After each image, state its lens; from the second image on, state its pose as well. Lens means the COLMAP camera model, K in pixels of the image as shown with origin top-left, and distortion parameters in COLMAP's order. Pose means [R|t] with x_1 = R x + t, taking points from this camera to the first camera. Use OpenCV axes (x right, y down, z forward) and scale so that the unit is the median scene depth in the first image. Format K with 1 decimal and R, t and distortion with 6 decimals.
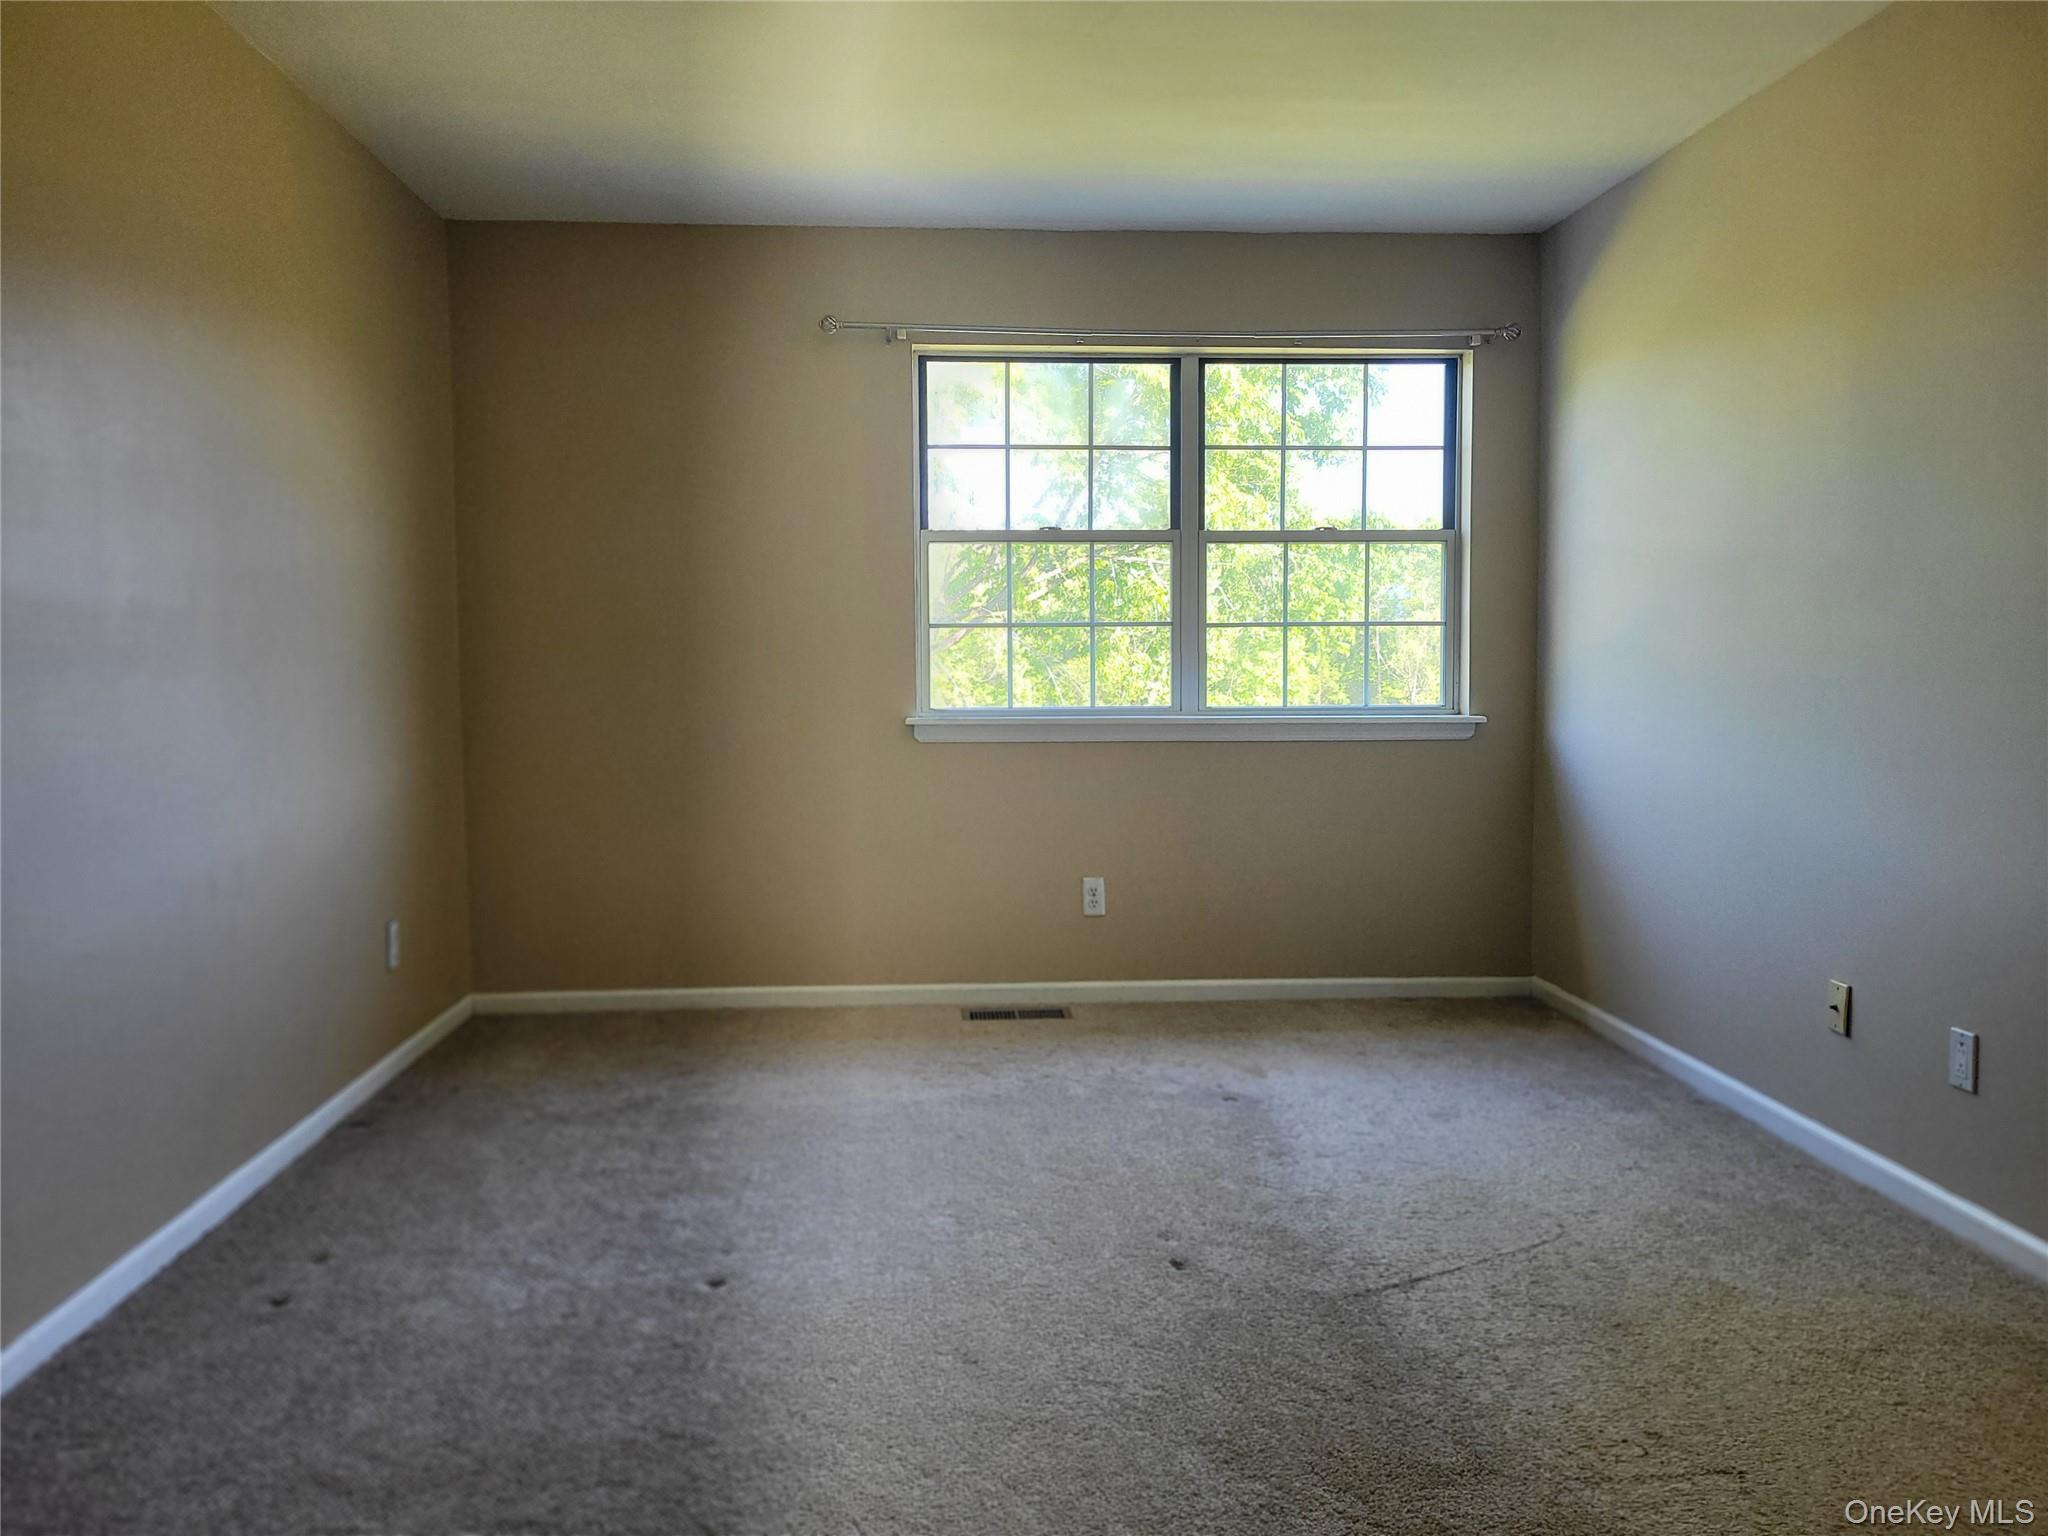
lens RADIAL K [[1538.8, 0, 1026.2], [0, 1538.8, 768.7], [0, 0, 1]] dist [0.049935, -0.019121]
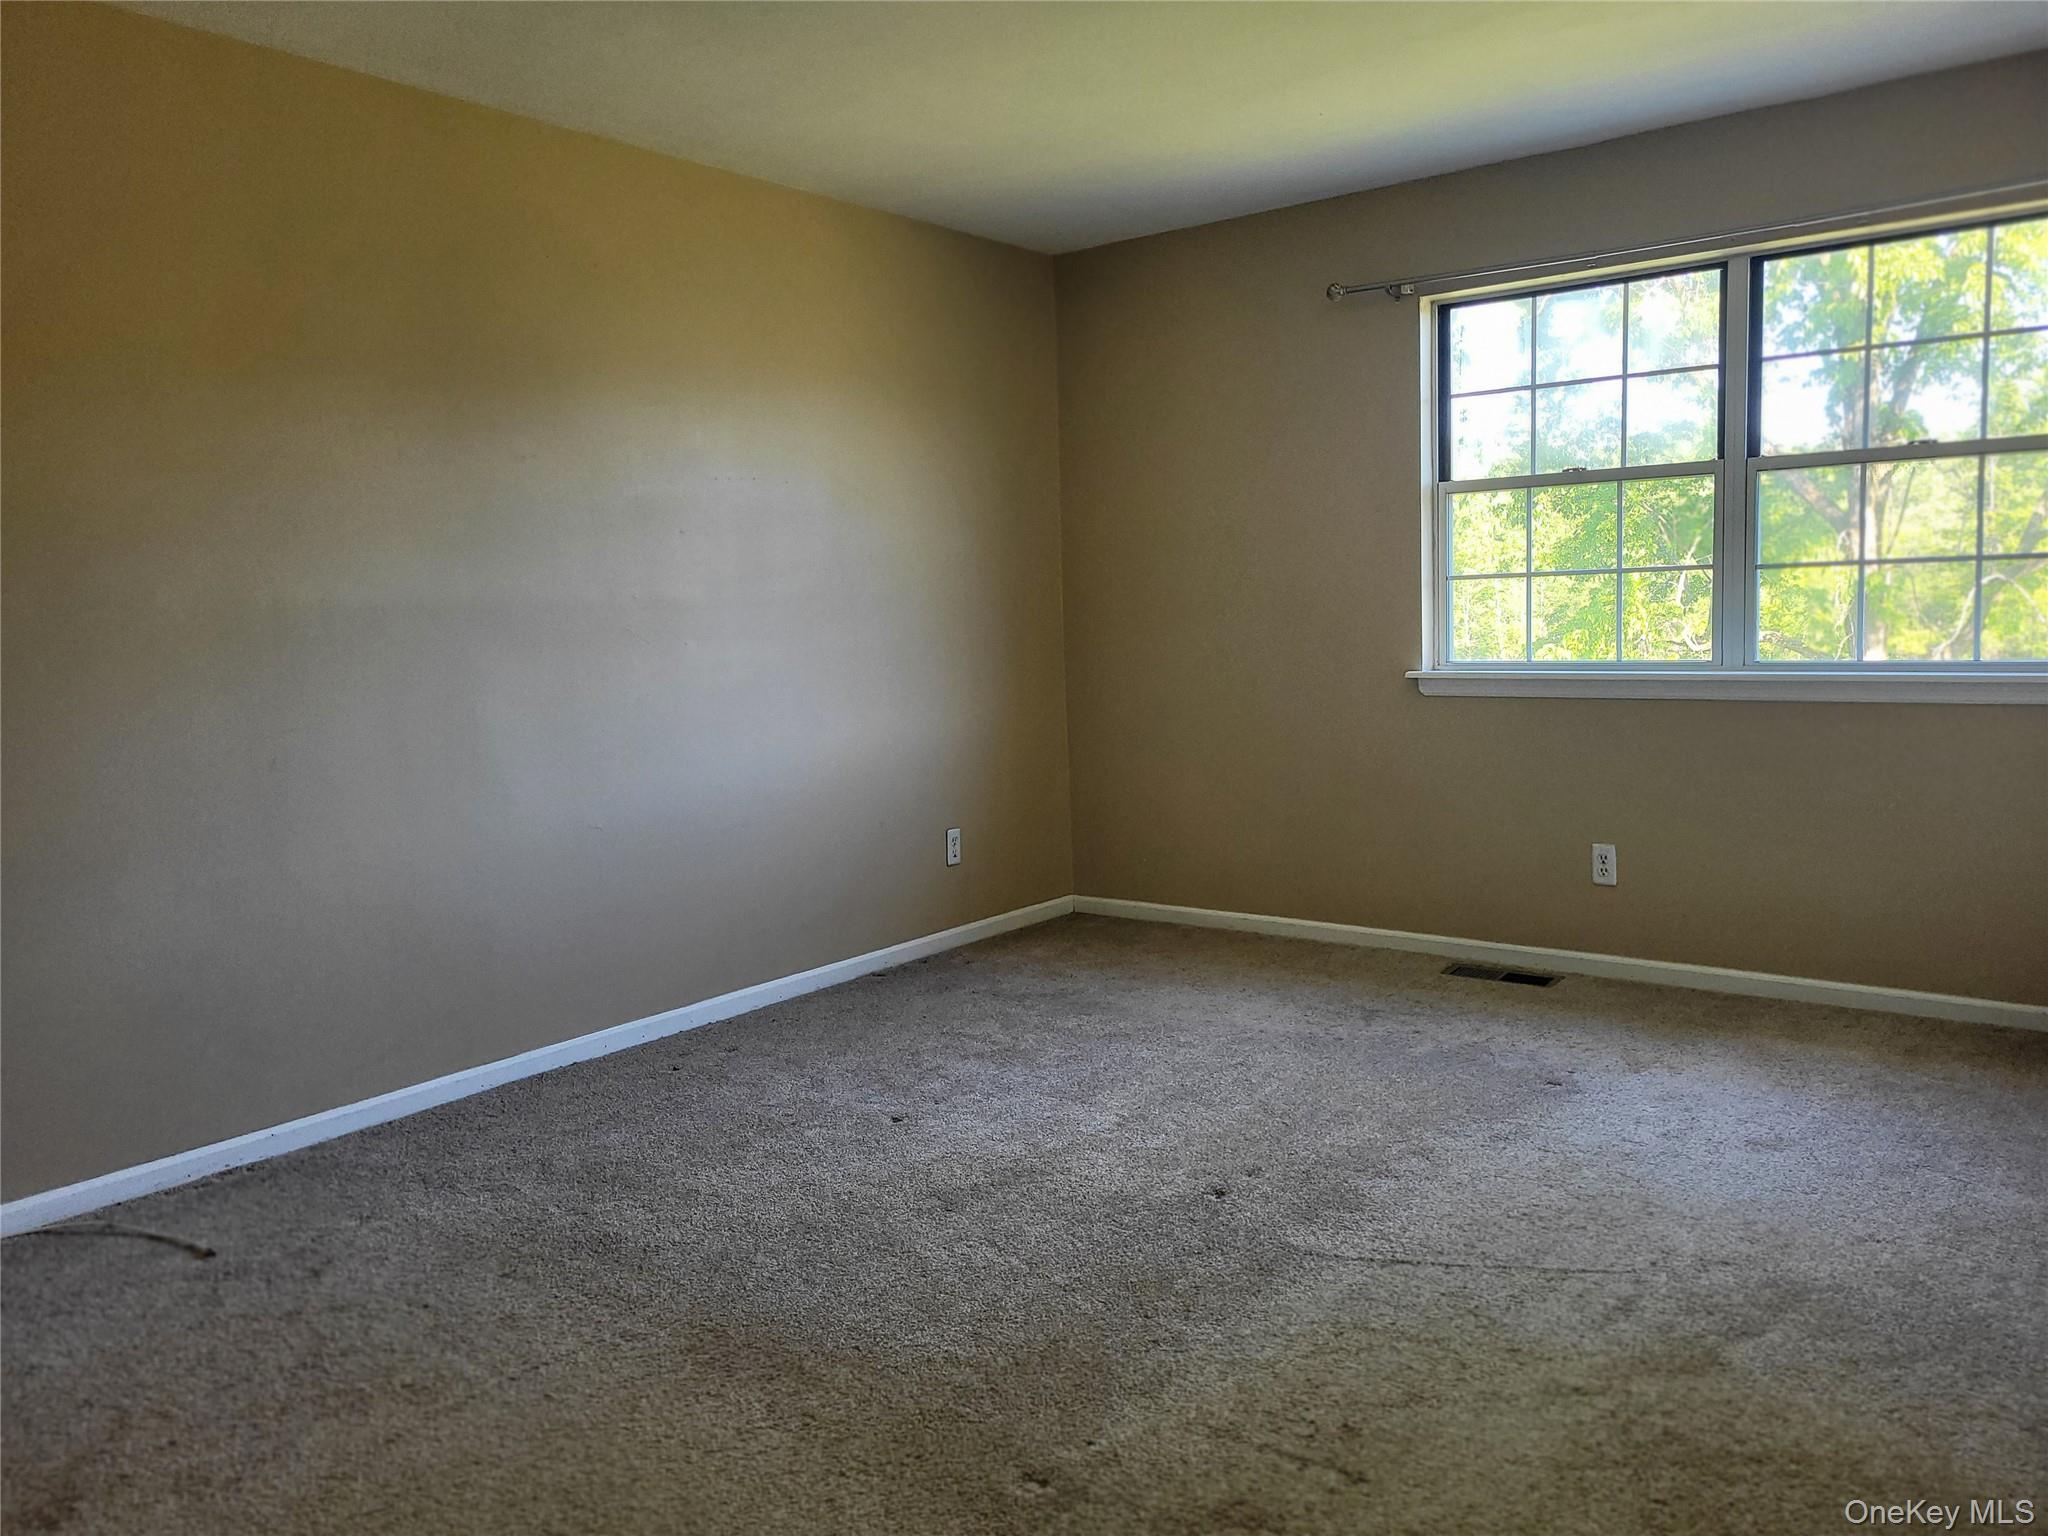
lens RADIAL K [[1538.8, 0, 1037.5], [0, 1538.8, 775.1], [0, 0, 1]] dist [0.049935, -0.019121]
pose [[0.755153, 0.053786, -0.653338, 0.422967], [-0.025007, 0.998267, 0.053278, -0.013255], [0.655072, -0.023895, 0.755189, 0.073755]]
